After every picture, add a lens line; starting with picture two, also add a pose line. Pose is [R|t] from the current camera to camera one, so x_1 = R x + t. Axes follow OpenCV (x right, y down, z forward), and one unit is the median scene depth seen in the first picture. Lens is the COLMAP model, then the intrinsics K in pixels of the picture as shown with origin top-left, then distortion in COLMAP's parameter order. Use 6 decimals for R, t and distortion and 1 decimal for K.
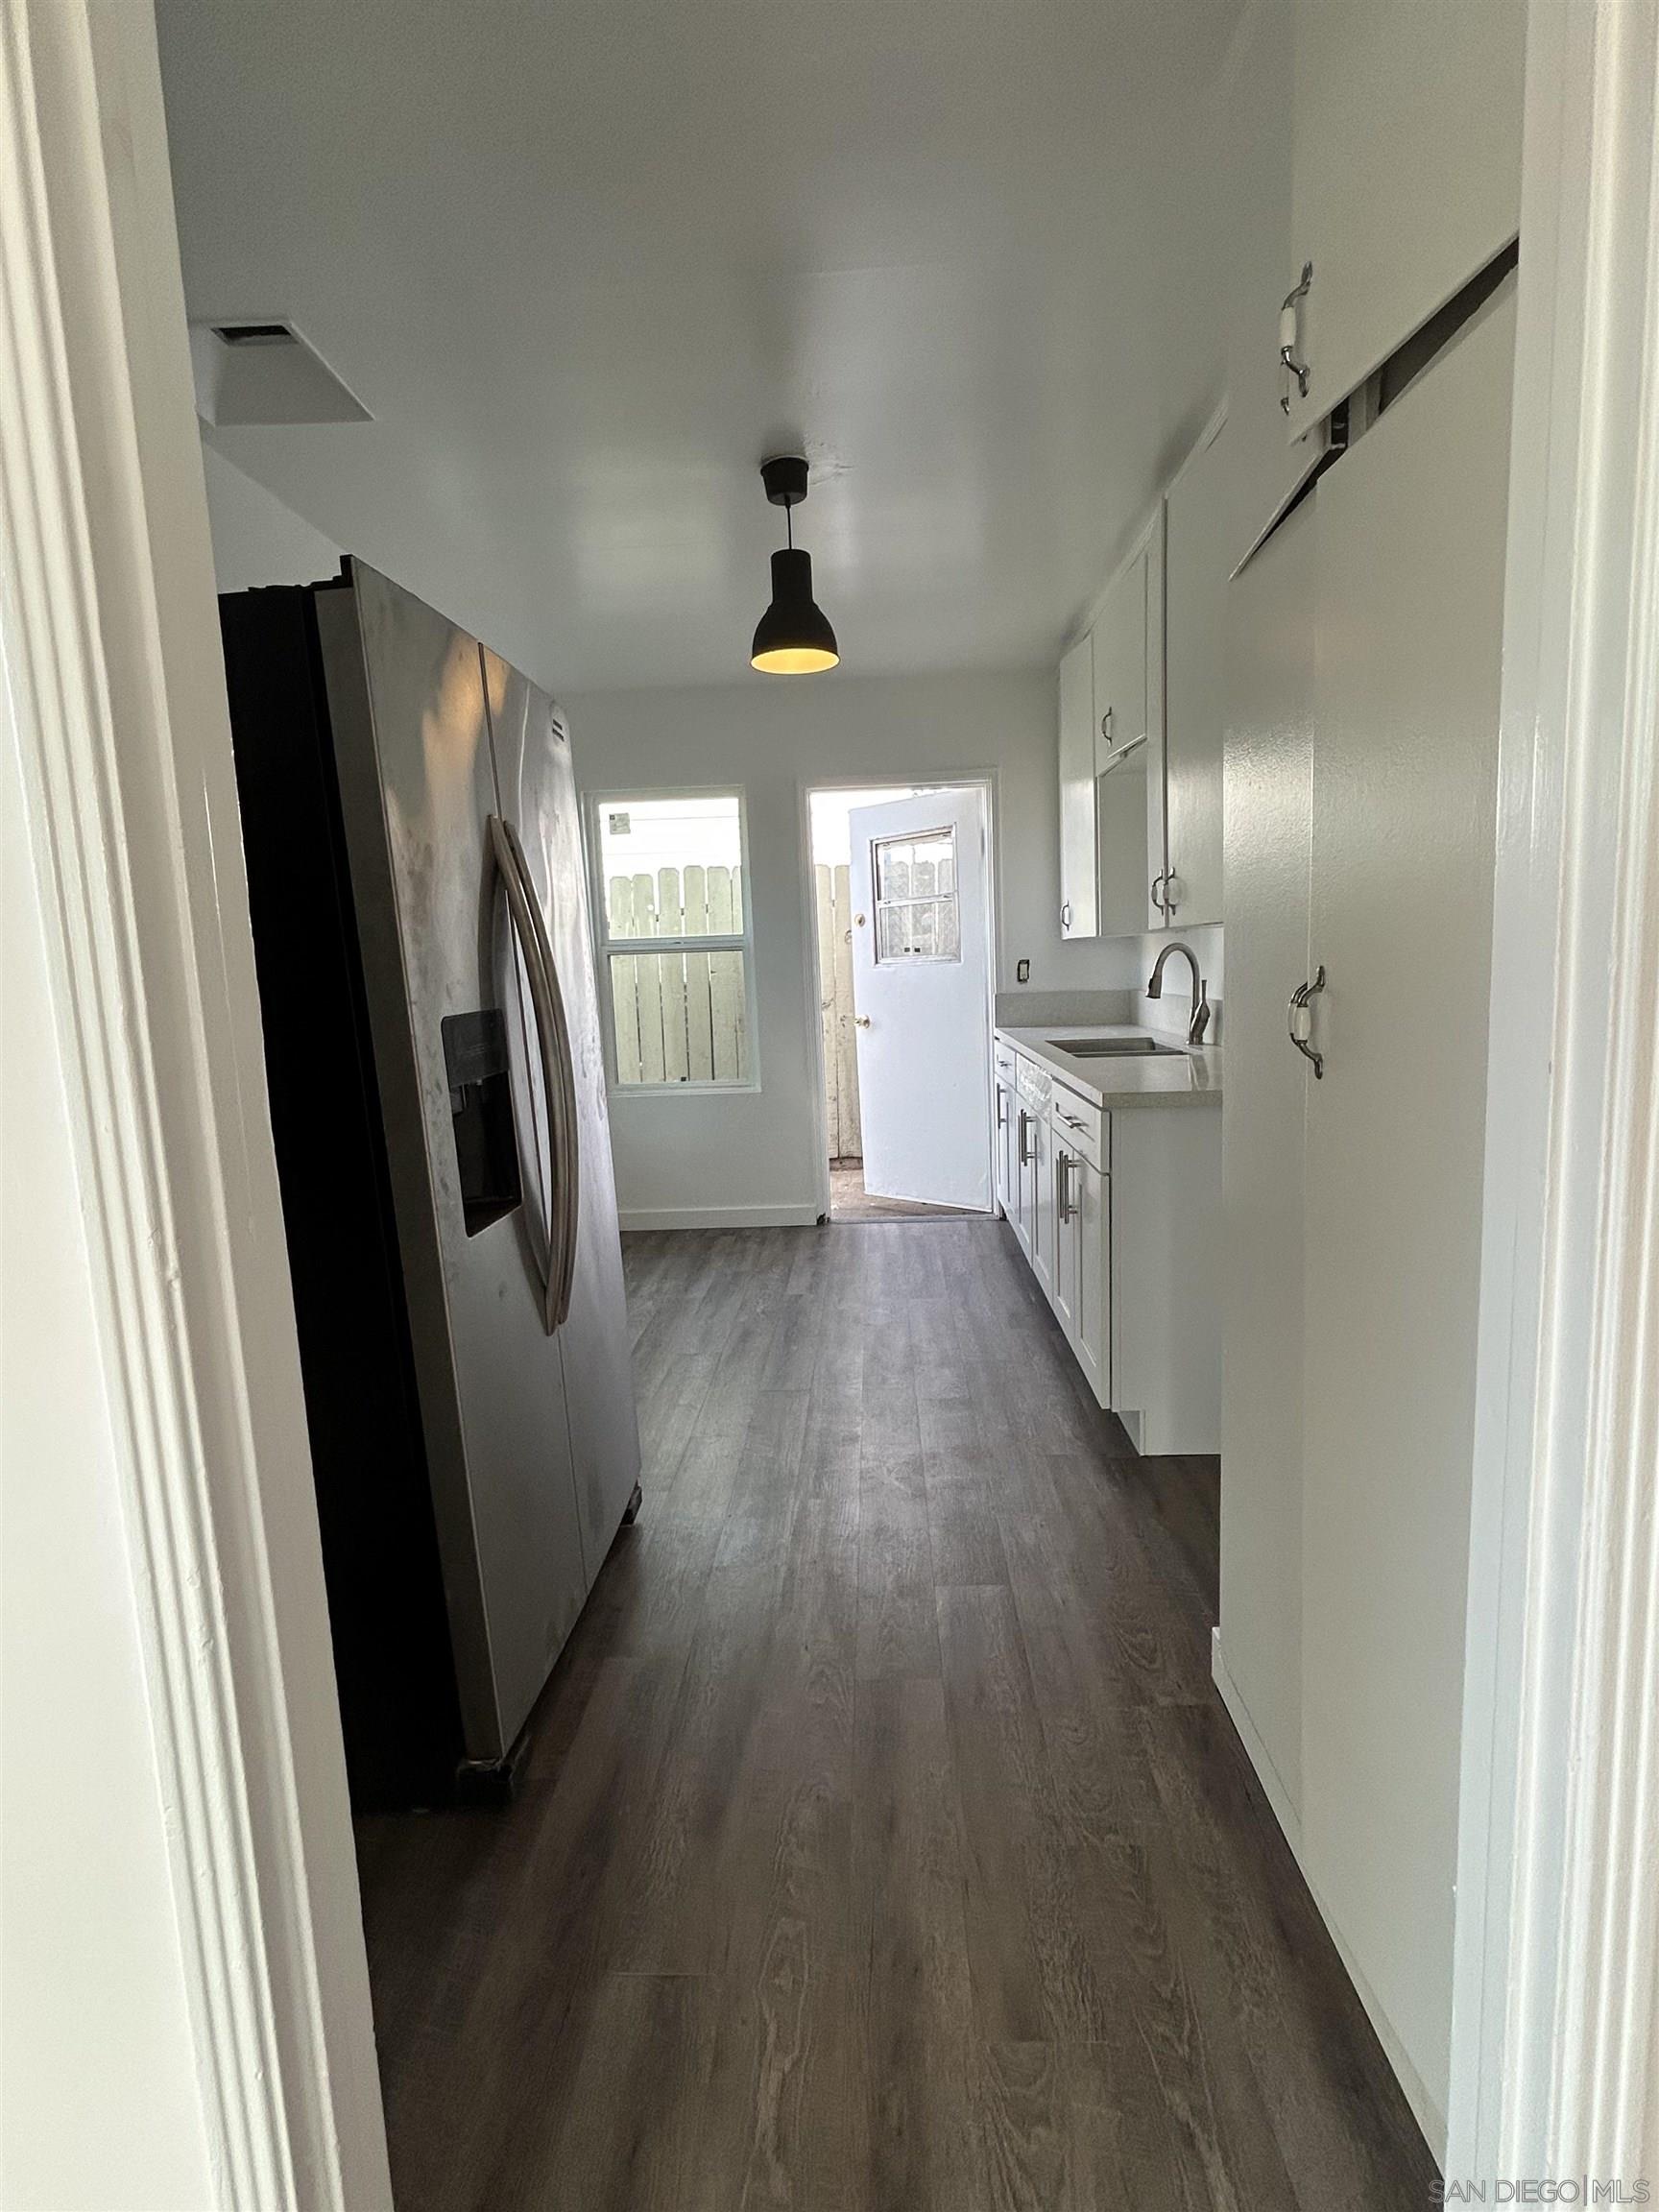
lens RADIAL K [[1091.8, 0, 829.5], [0, 1091.8, 1106.0], [0, 0, 1]] dist [-0.002423, -0.000851]
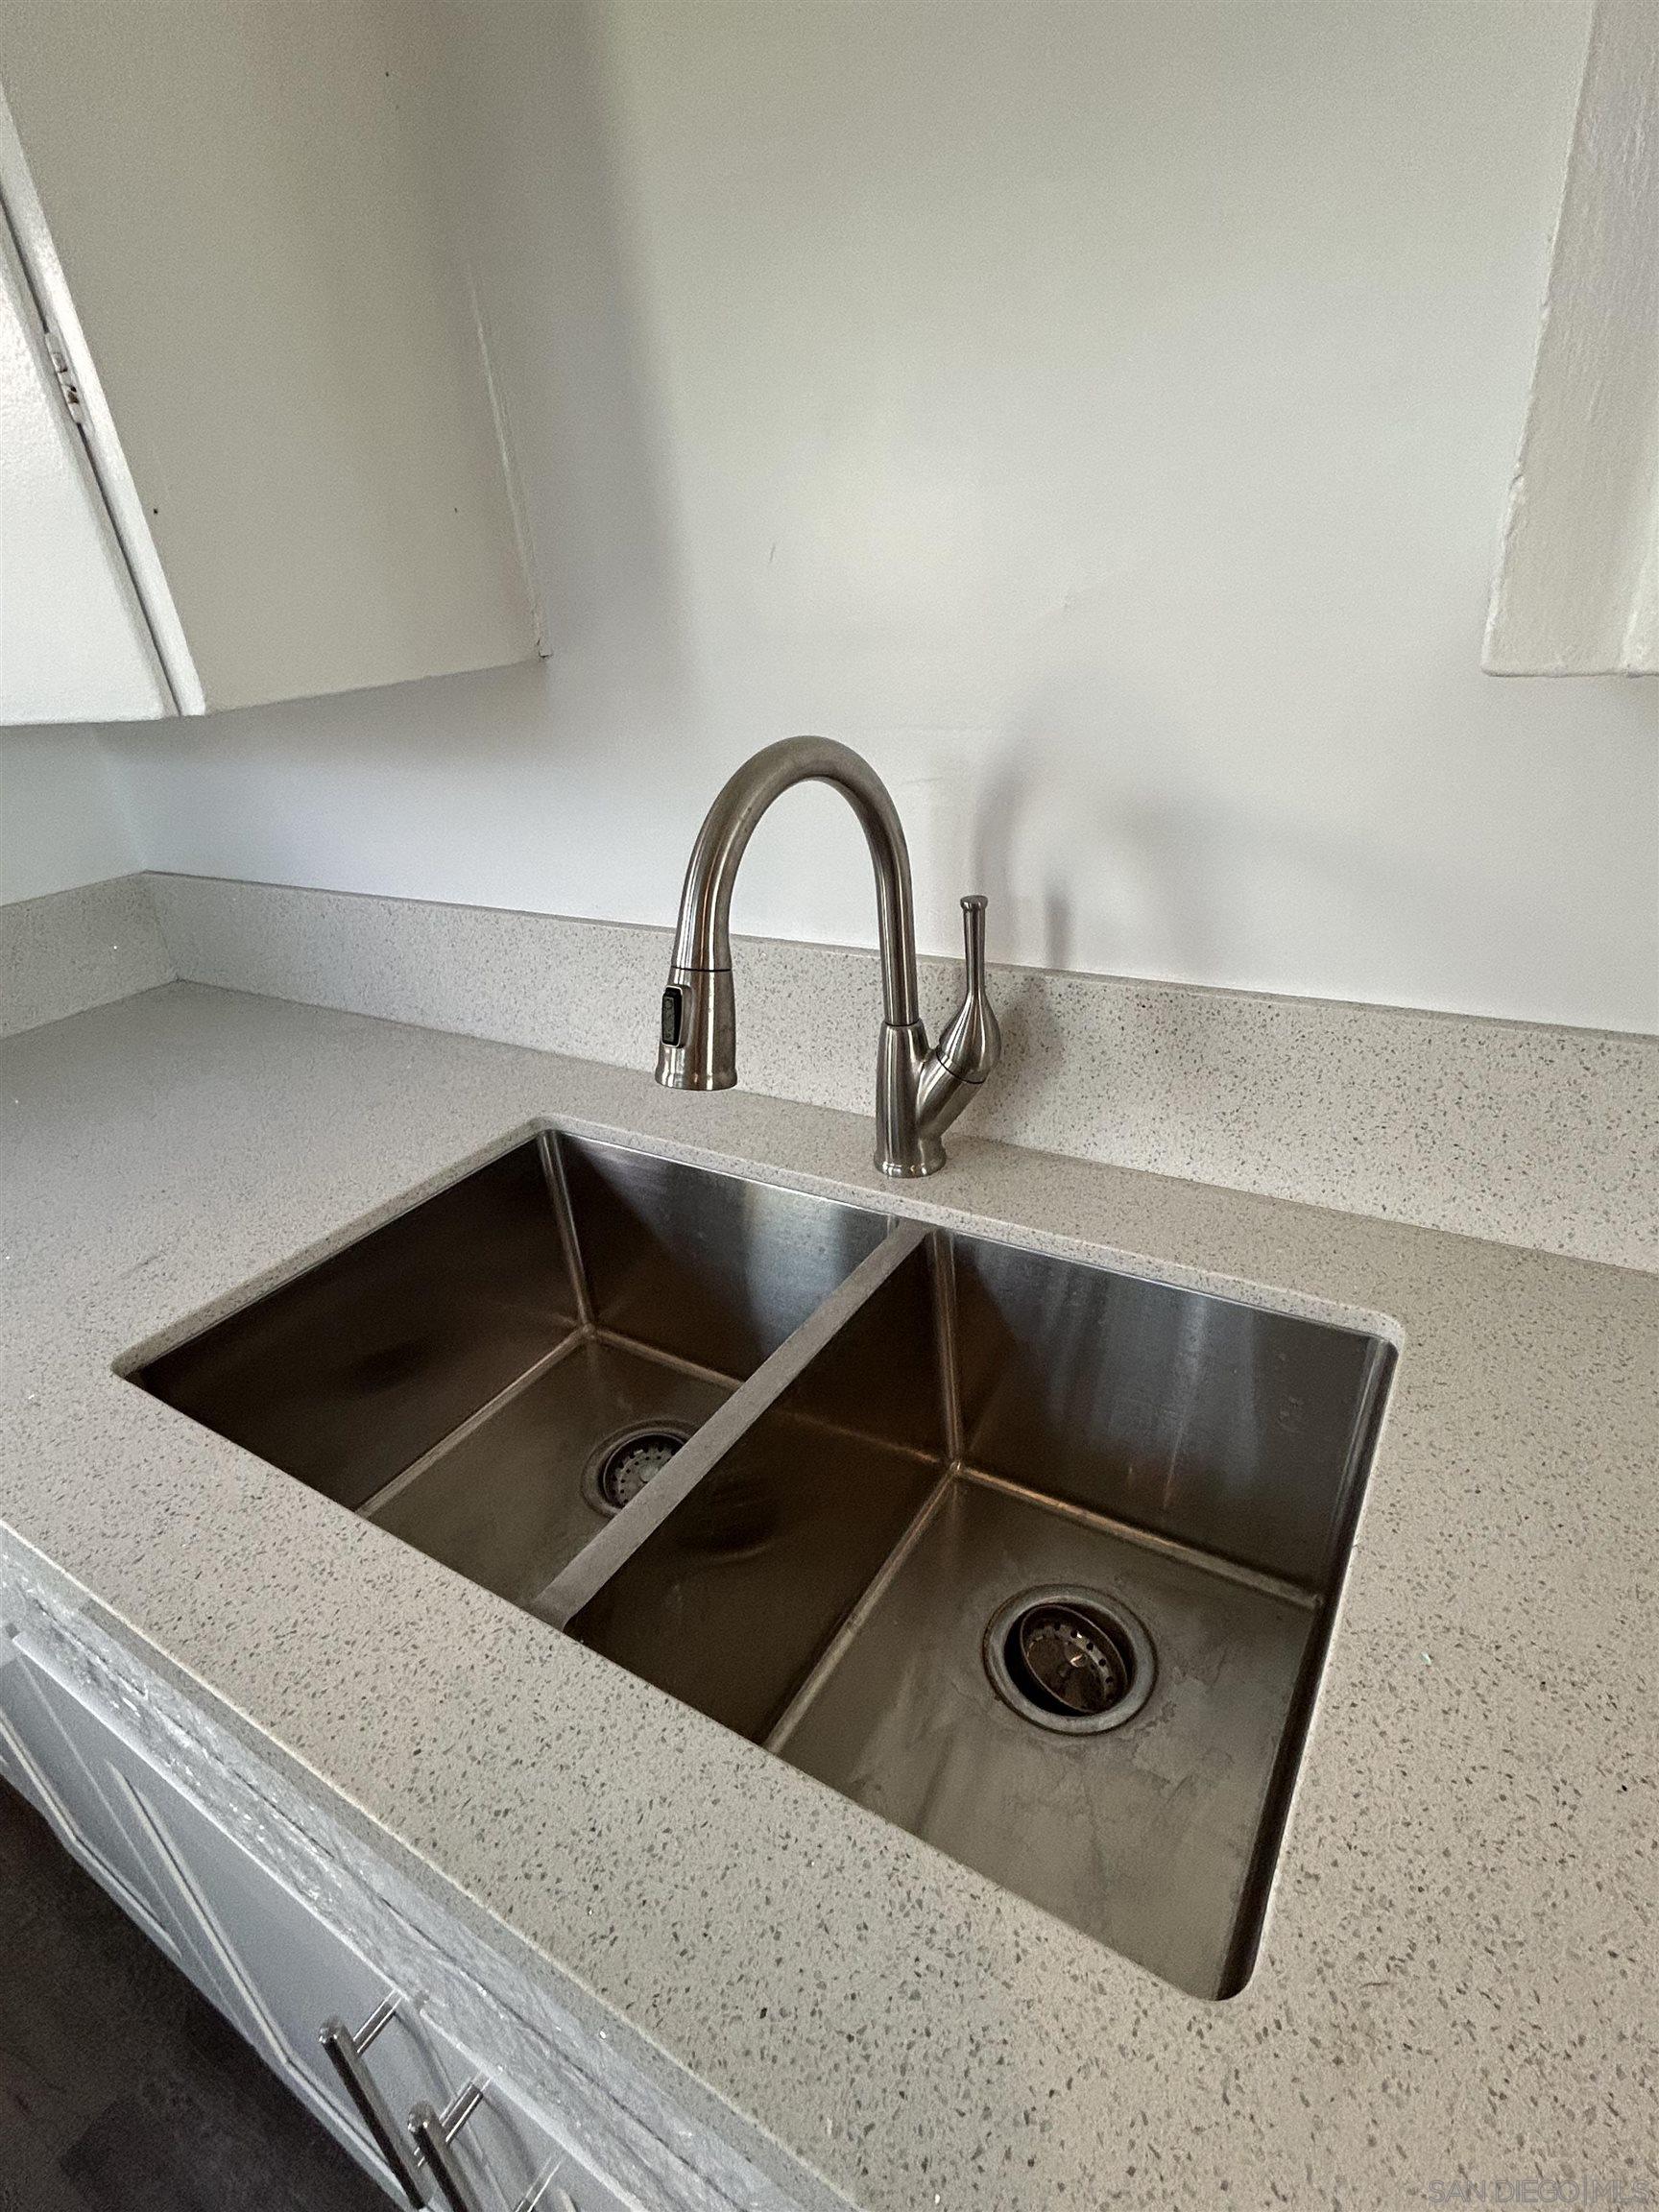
lens RADIAL K [[1091.8, 0, 829.5], [0, 1091.8, 1106.0], [0, 0, 1]] dist [-0.002423, -0.000851]
pose [[0.495653, -0.380713, 0.780632, 0.117811], [0.184567, 0.924448, 0.333663, -0.119780], [-0.848683, -0.021302, 0.528473, 0.712488]]
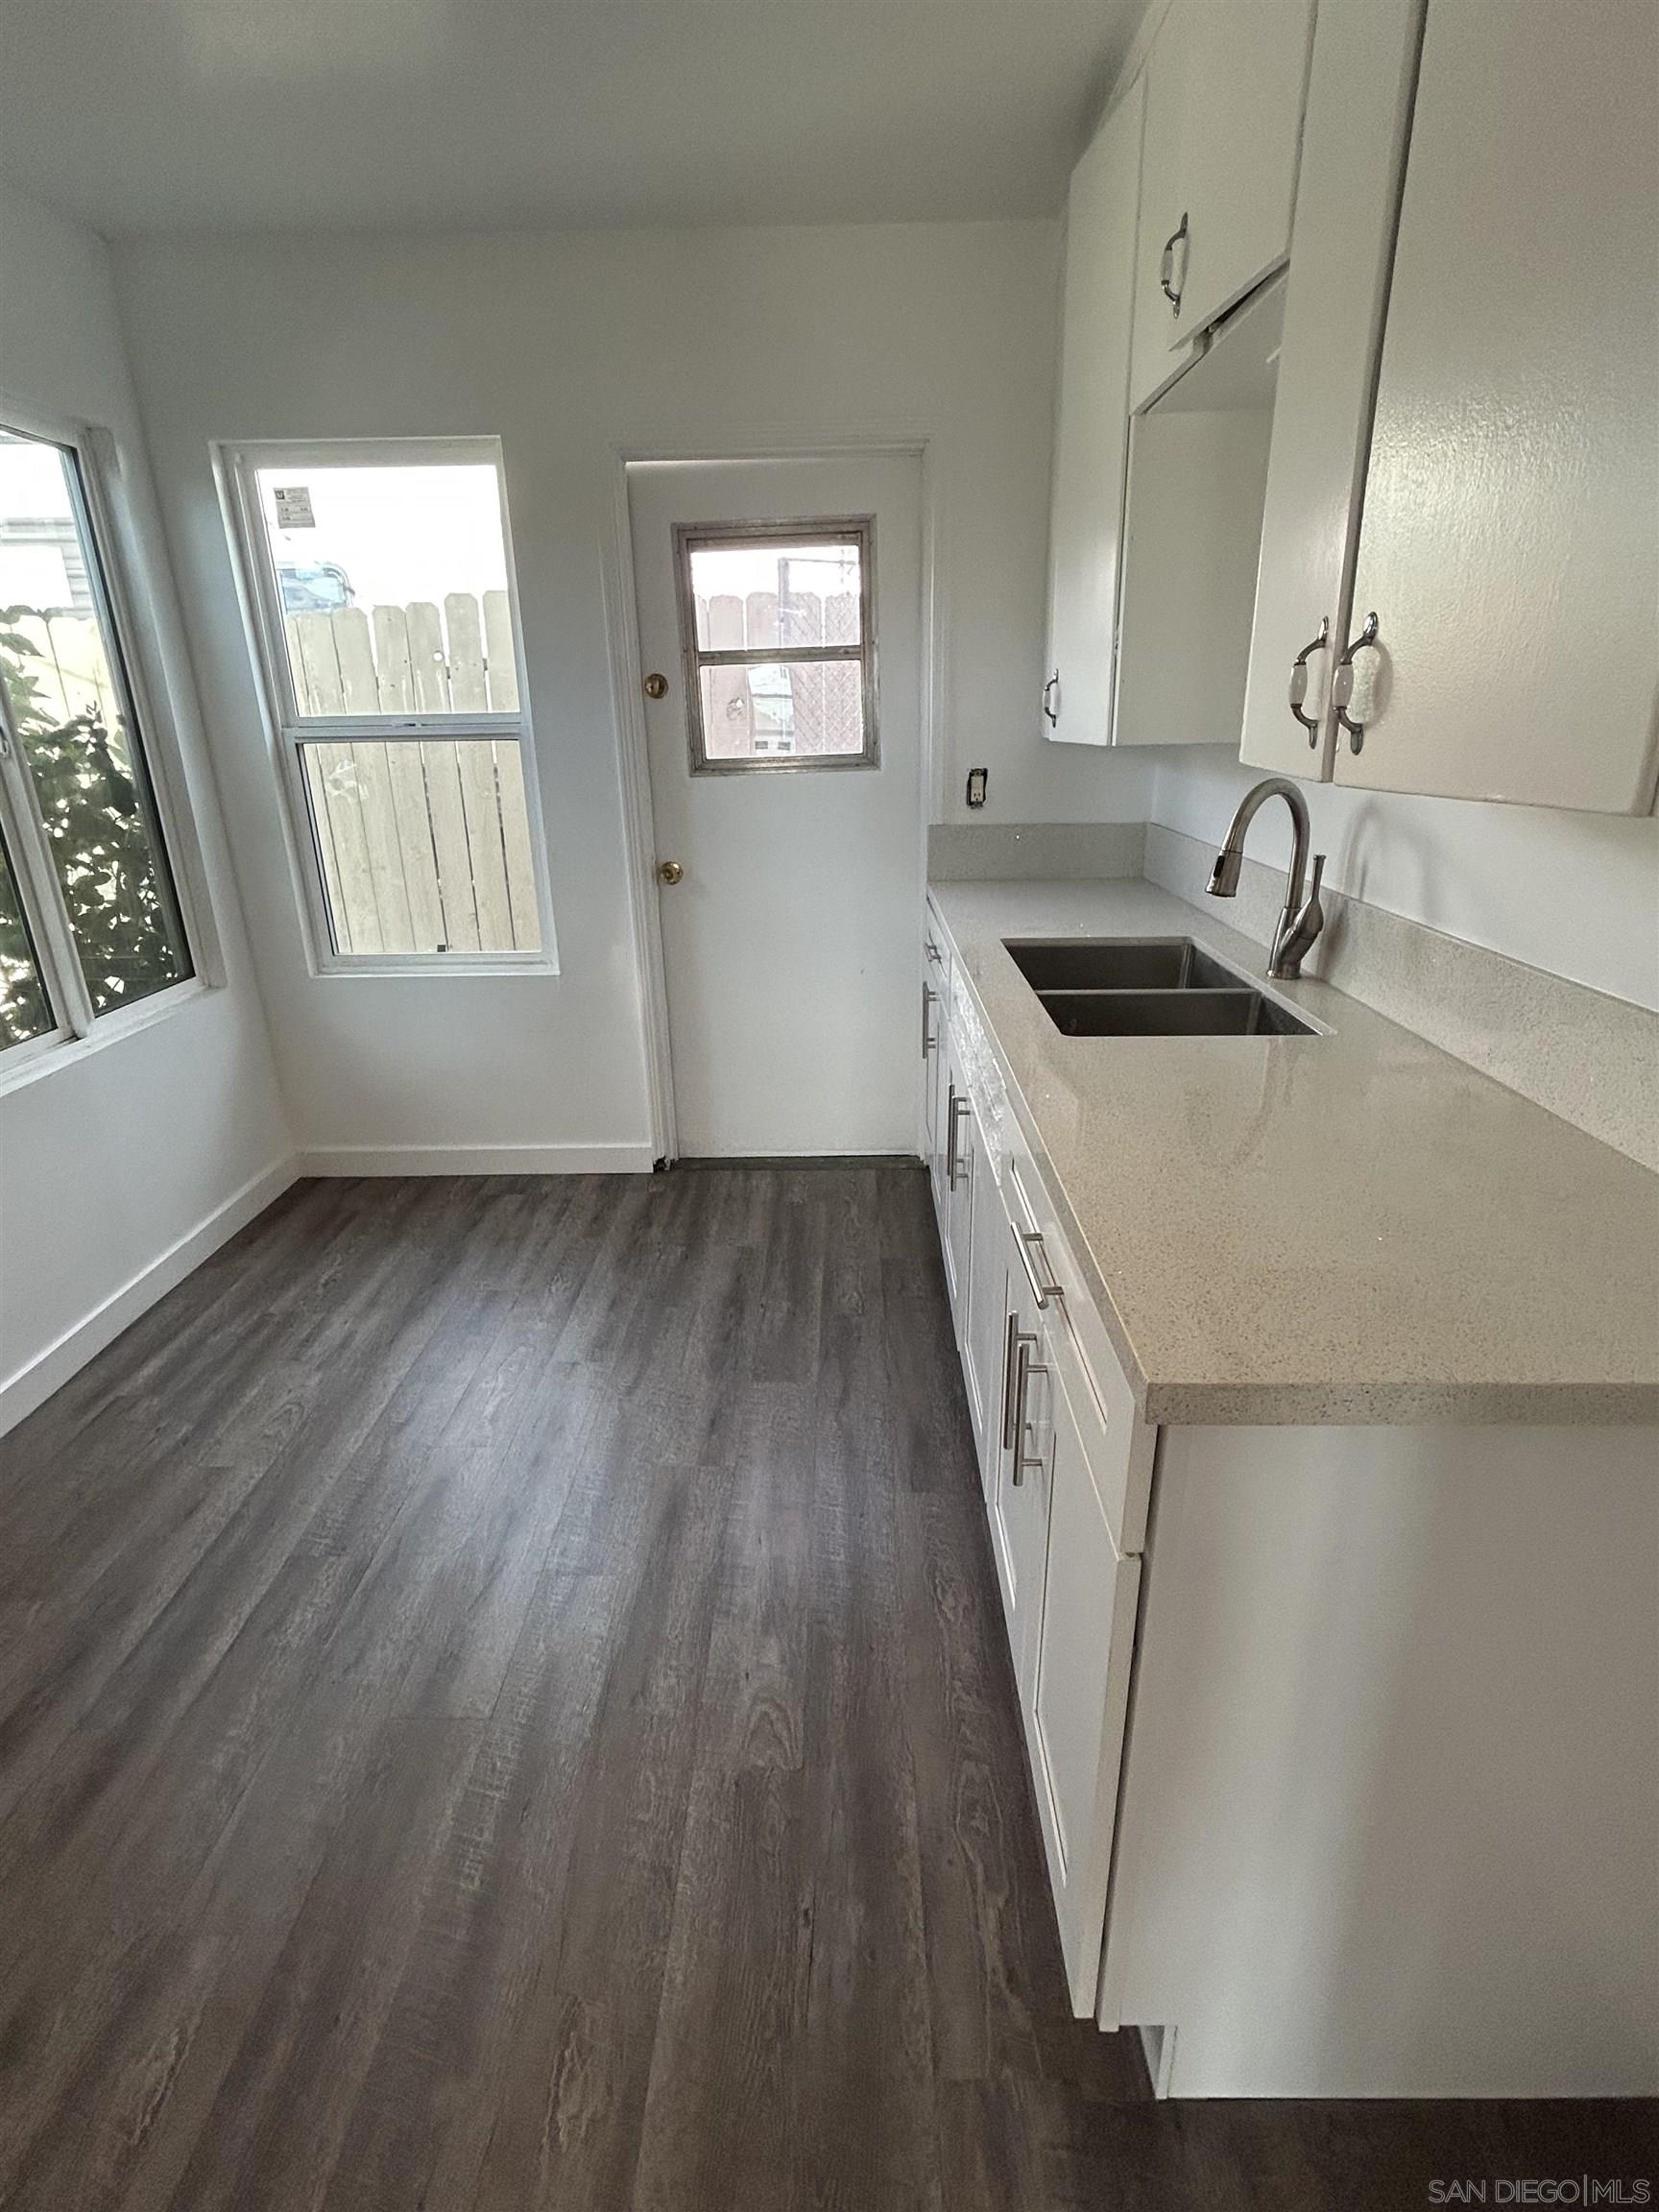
lens RADIAL K [[1091.8, 0, 829.5], [0, 1091.8, 1106.0], [0, 0, 1]] dist [-0.002423, -0.000851]
pose [[0.999338, 0.010730, 0.034766, 0.079070], [-0.017933, 0.976657, 0.214057, -0.082989], [-0.031658, -0.214538, 0.976202, 0.384337]]
